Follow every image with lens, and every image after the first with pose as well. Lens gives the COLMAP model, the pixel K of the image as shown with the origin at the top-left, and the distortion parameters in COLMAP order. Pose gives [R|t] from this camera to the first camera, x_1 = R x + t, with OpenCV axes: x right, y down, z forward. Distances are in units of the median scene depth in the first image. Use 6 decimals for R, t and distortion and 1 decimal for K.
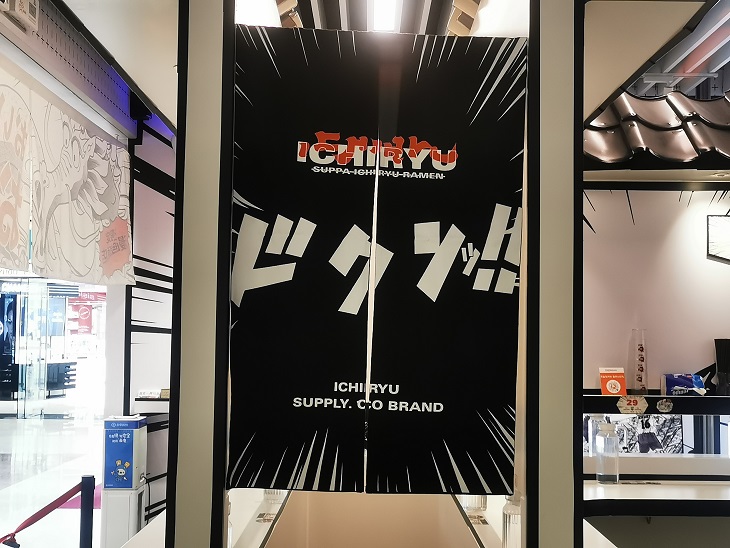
lens RADIAL K [[1020.6, 0, 365.0], [0, 1020.6, 274.0], [0, 0, 1]] dist [-0.014517, 0.007950]
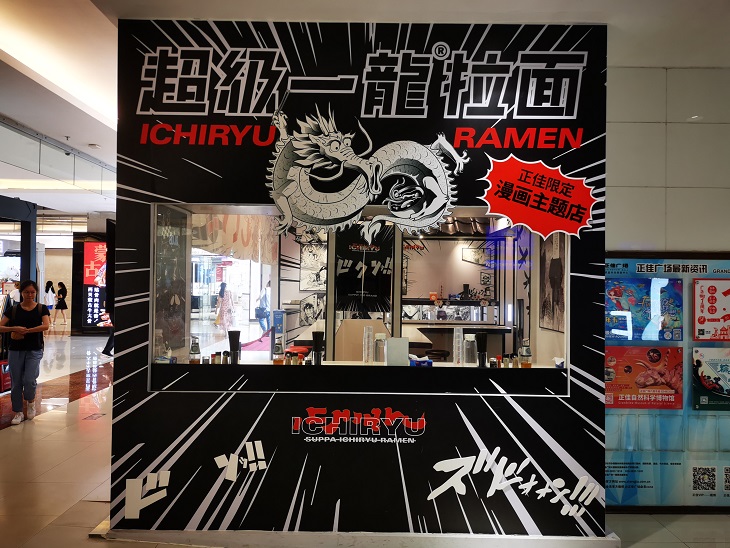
lens RADIAL K [[570.5, 0, 365.0], [0, 570.5, 274.0], [0, 0, 1]] dist [0.004899, -0.000066]
pose [[0.999943, 0.005248, 0.009331, -0.011436], [-0.005655, 0.999009, 0.044156, -0.105622], [-0.009090, -0.044207, 0.998981, -1.833815]]
